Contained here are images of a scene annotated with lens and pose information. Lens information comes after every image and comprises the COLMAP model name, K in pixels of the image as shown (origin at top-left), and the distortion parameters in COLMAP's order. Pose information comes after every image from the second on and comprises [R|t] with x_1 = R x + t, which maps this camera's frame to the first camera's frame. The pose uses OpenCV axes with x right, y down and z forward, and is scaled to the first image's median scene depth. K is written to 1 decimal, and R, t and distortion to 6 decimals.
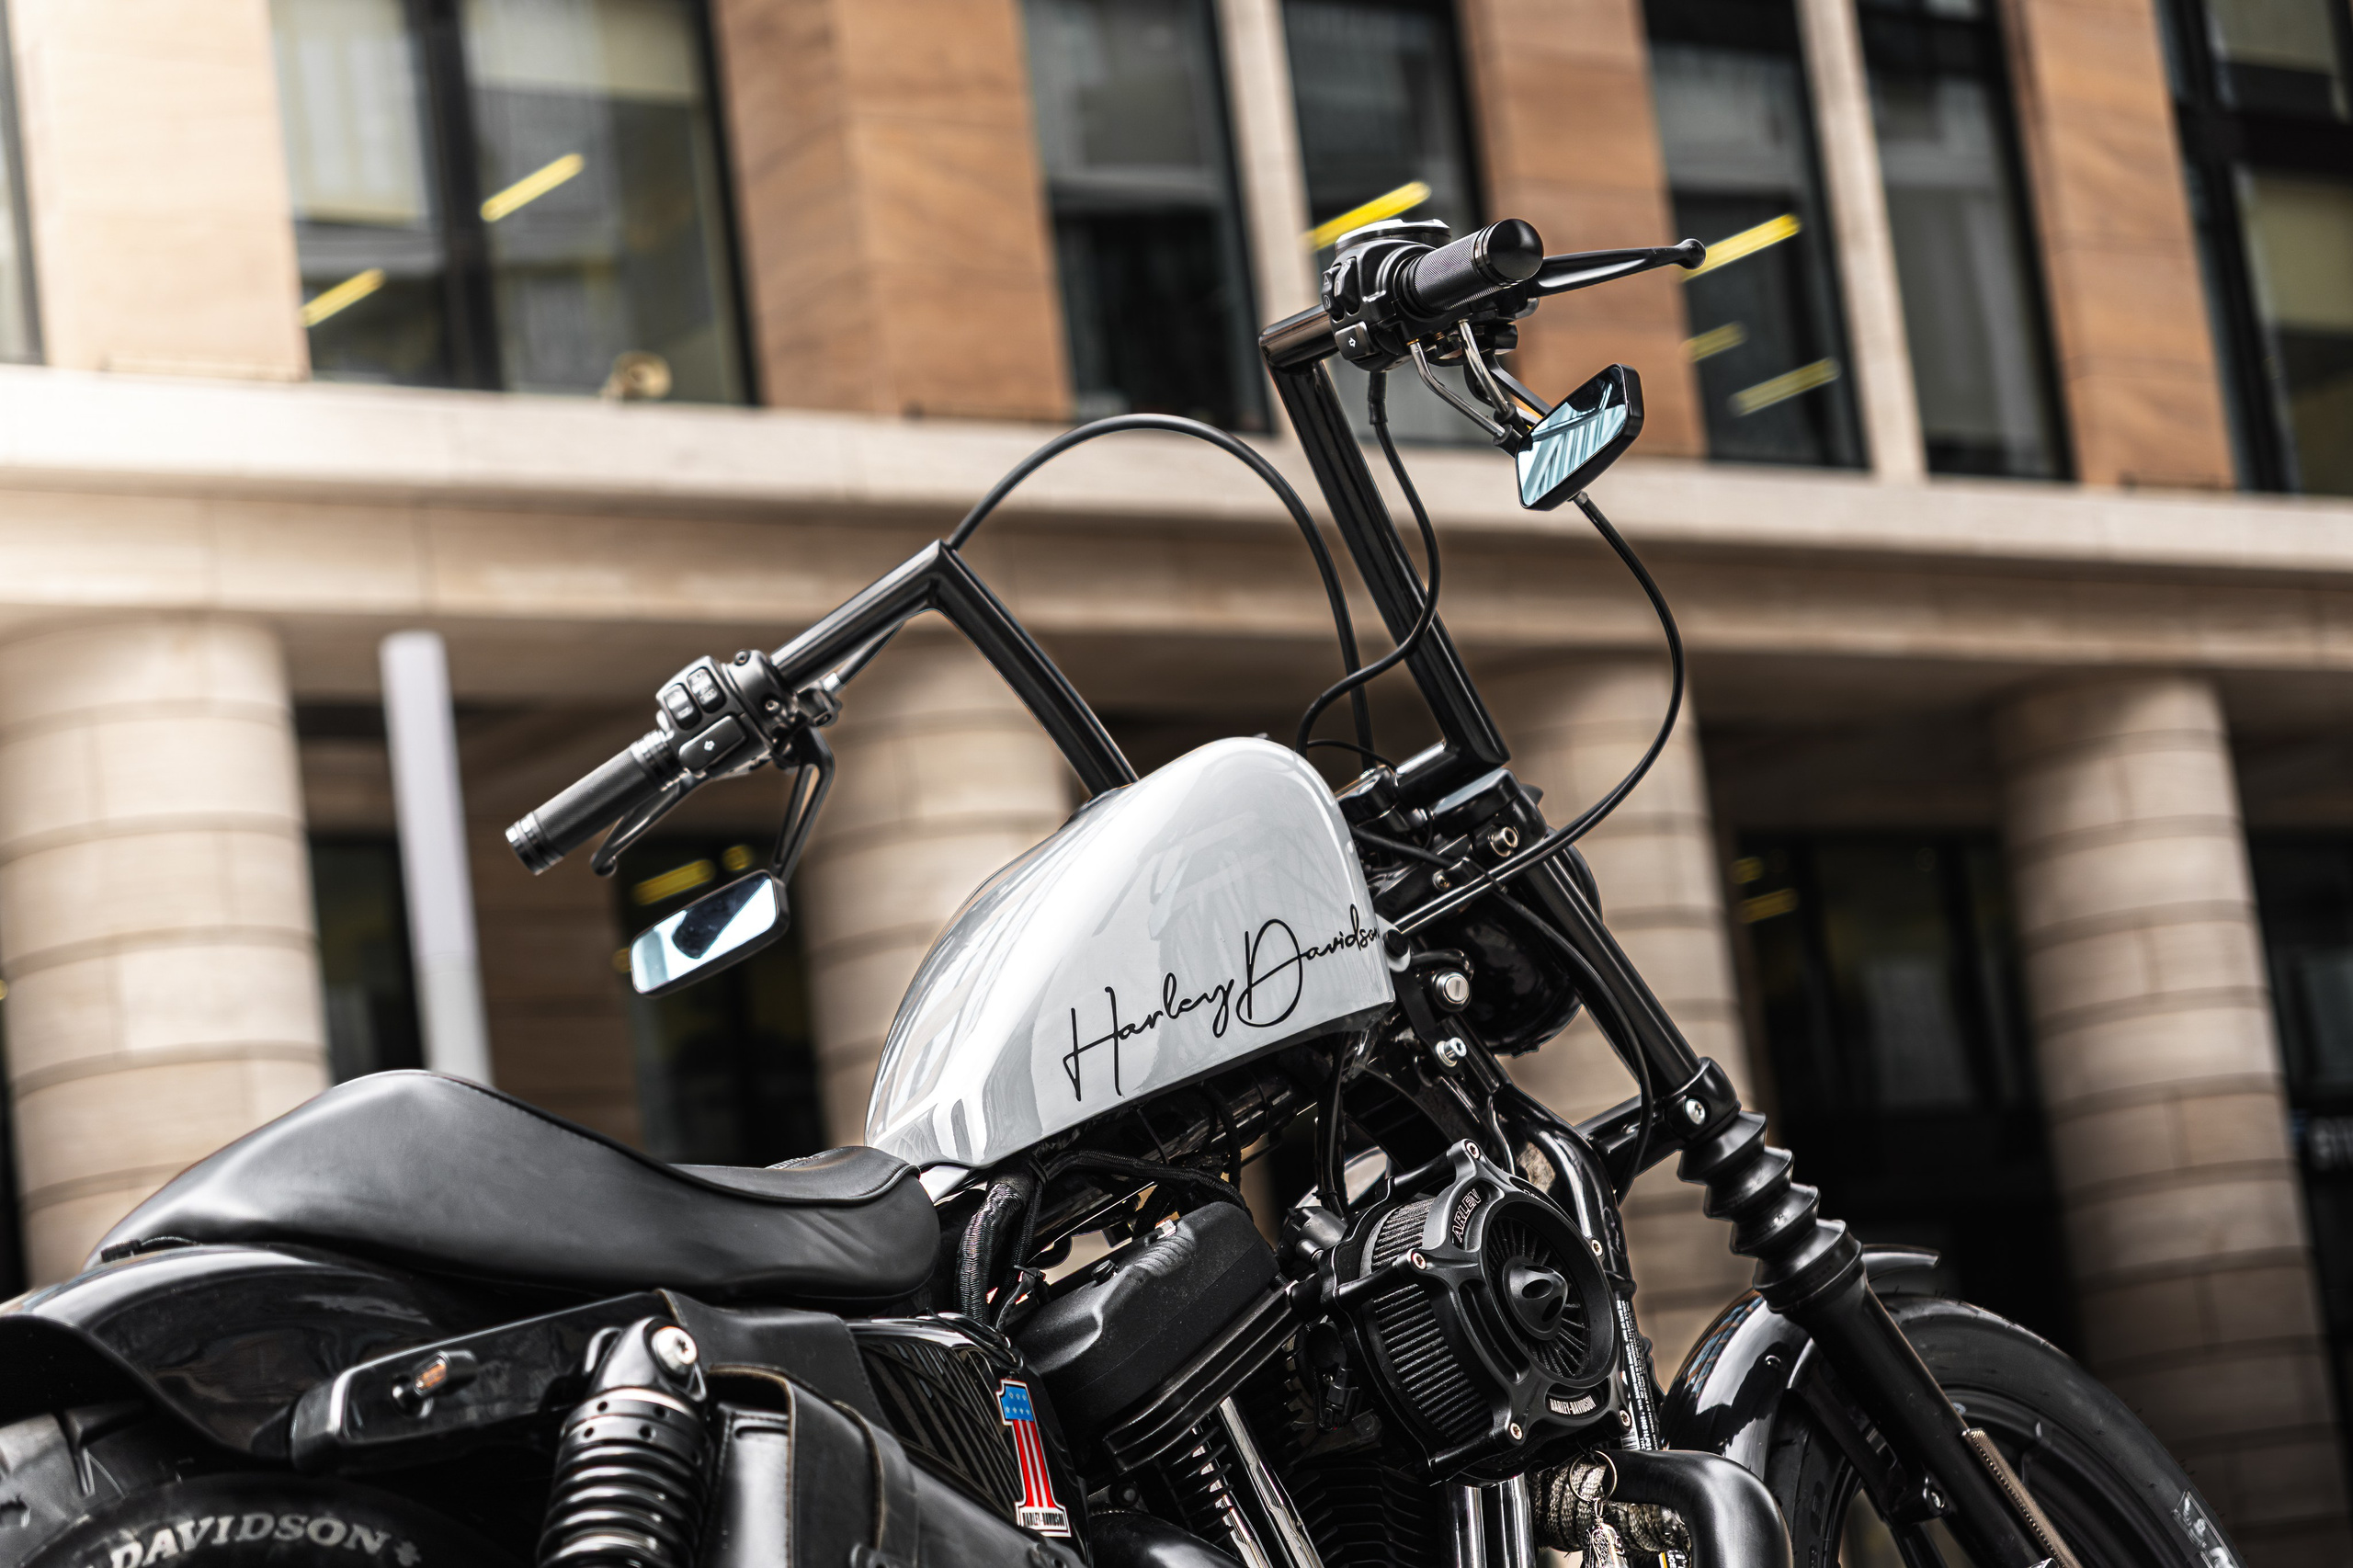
lens RADIAL K [[5689.3, 0, 1178.7], [0, 5689.3, 783.1], [0, 0, 1]] dist [0.056188, 0.000000]
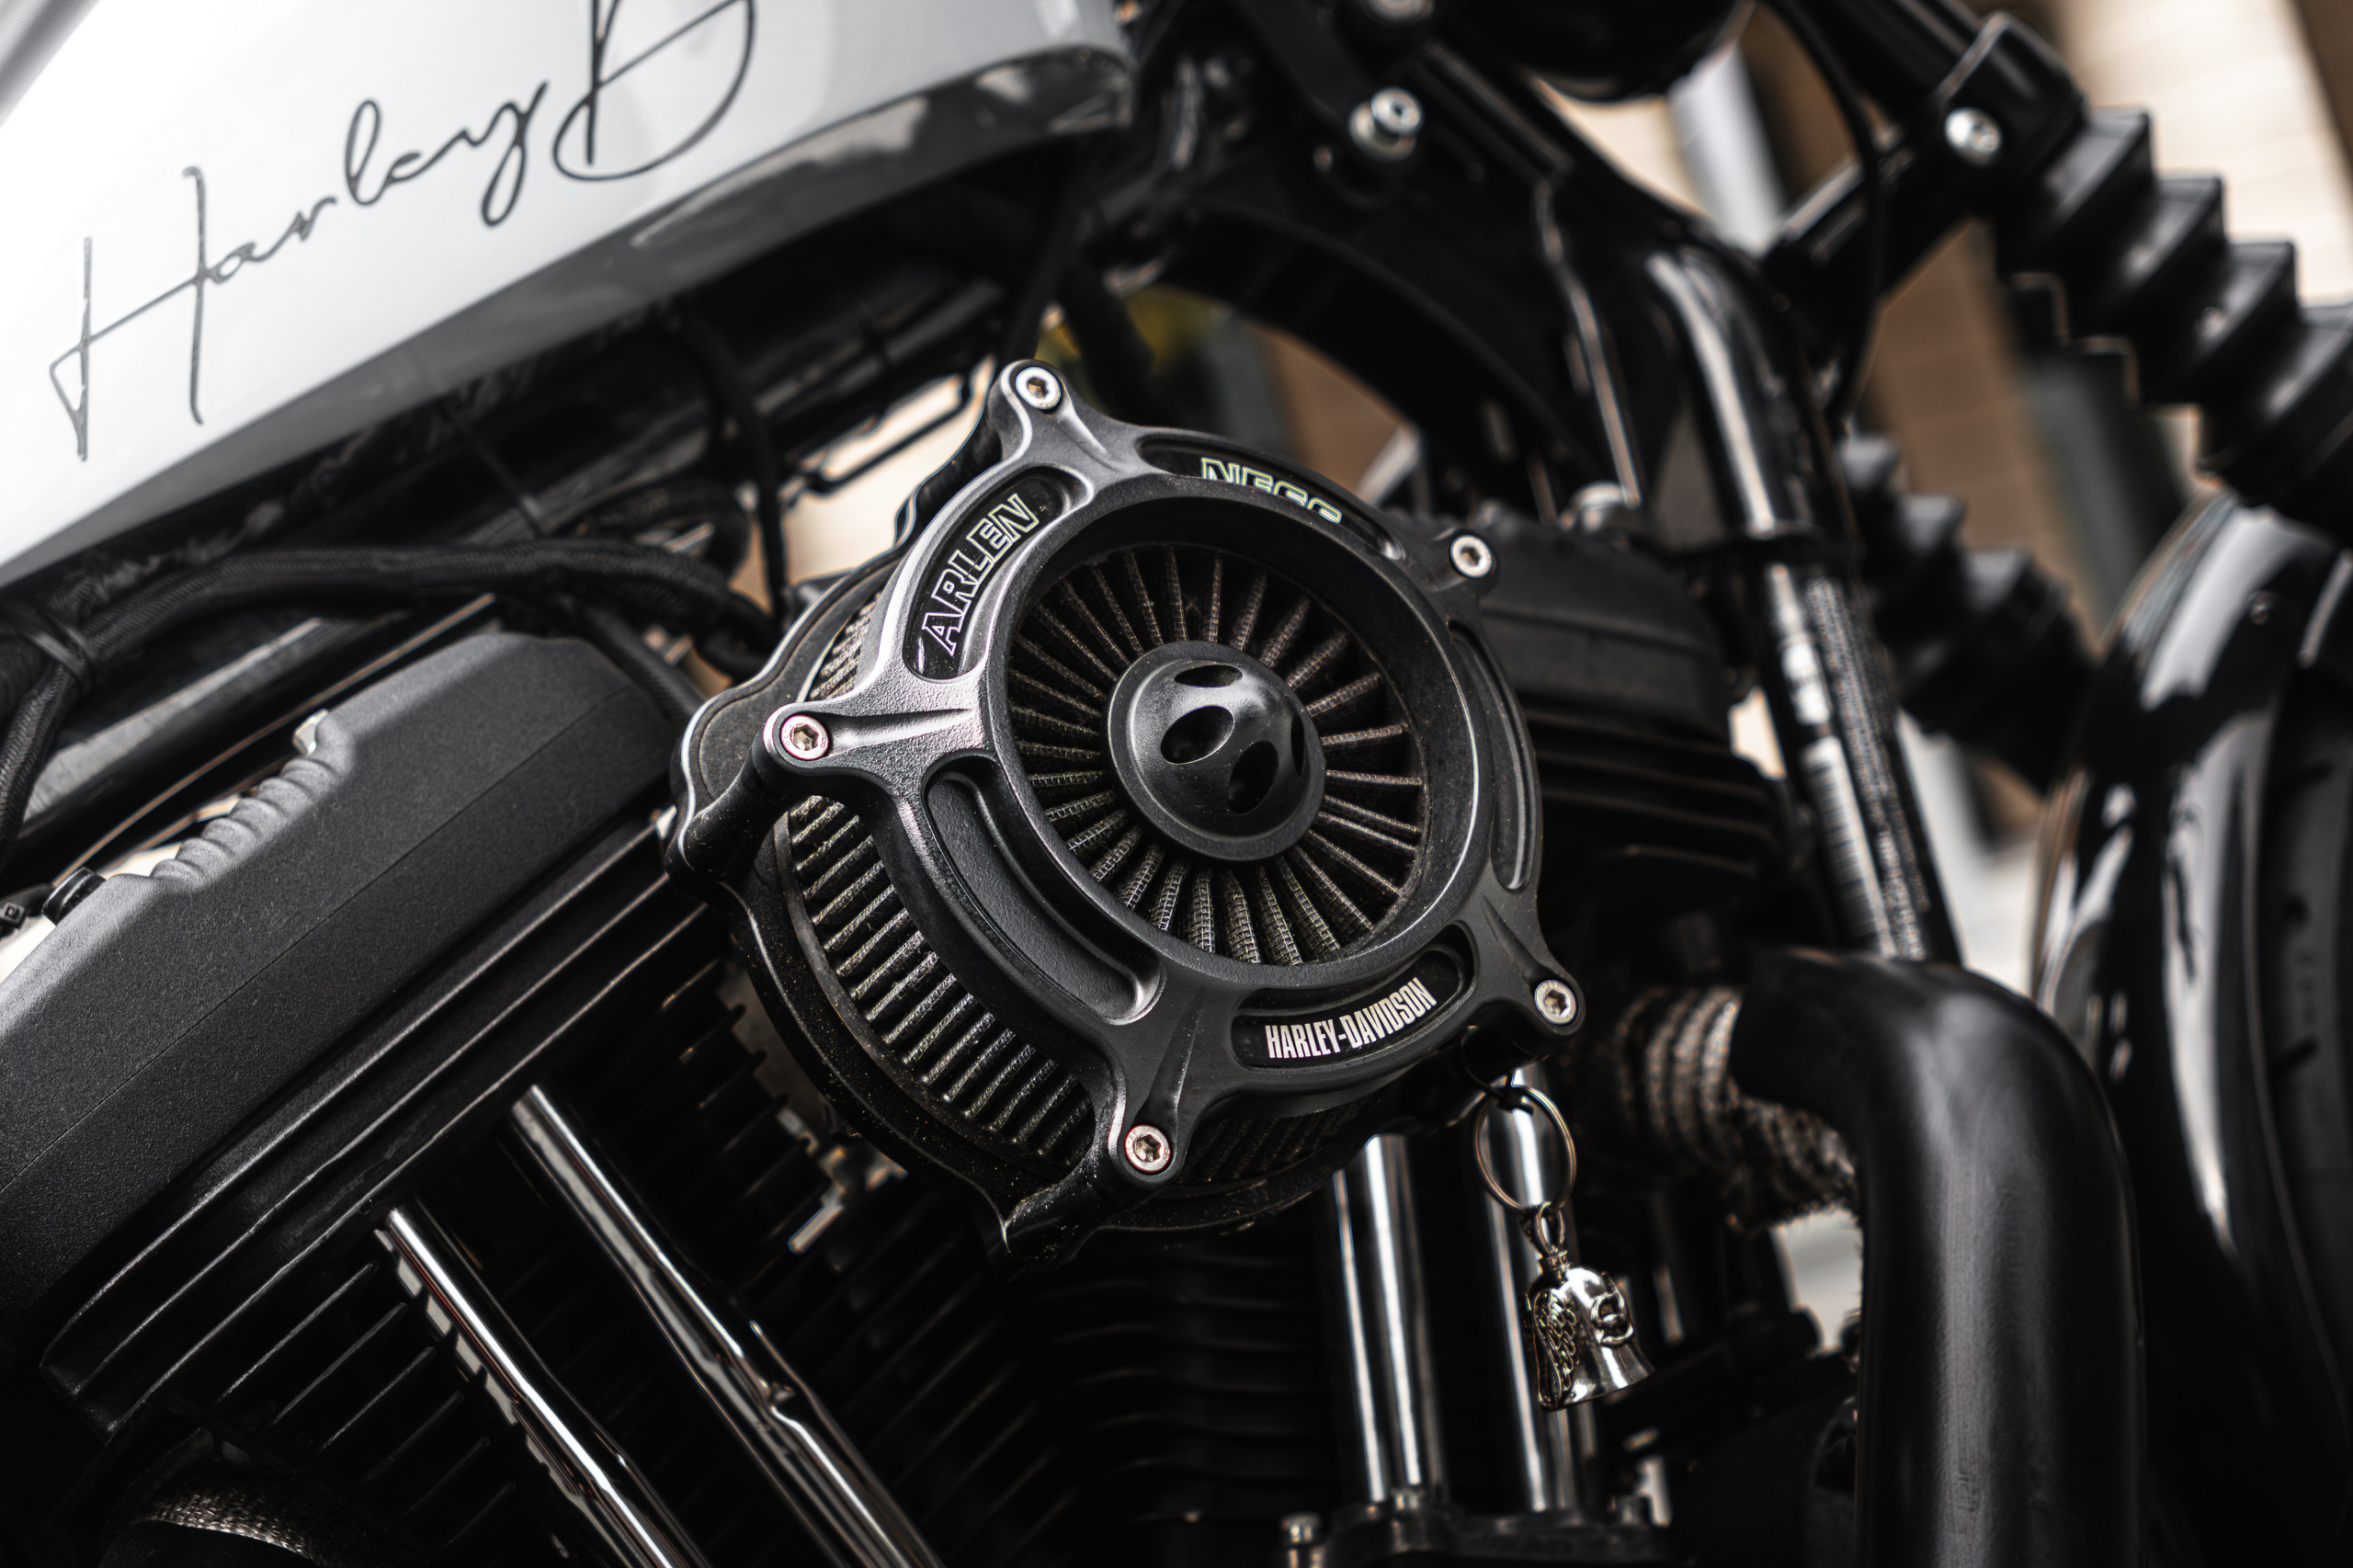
lens RADIAL K [[3854.1, 0, 1169.4], [0, 3854.1, 784.0], [0, 0, 1]] dist [0.016461, 0.000000]
pose [[0.928252, -0.163277, -0.334197, 0.139755], [0.220779, 0.964964, 0.141778, 0.054798], [0.299339, -0.205389, 0.931779, 0.744180]]
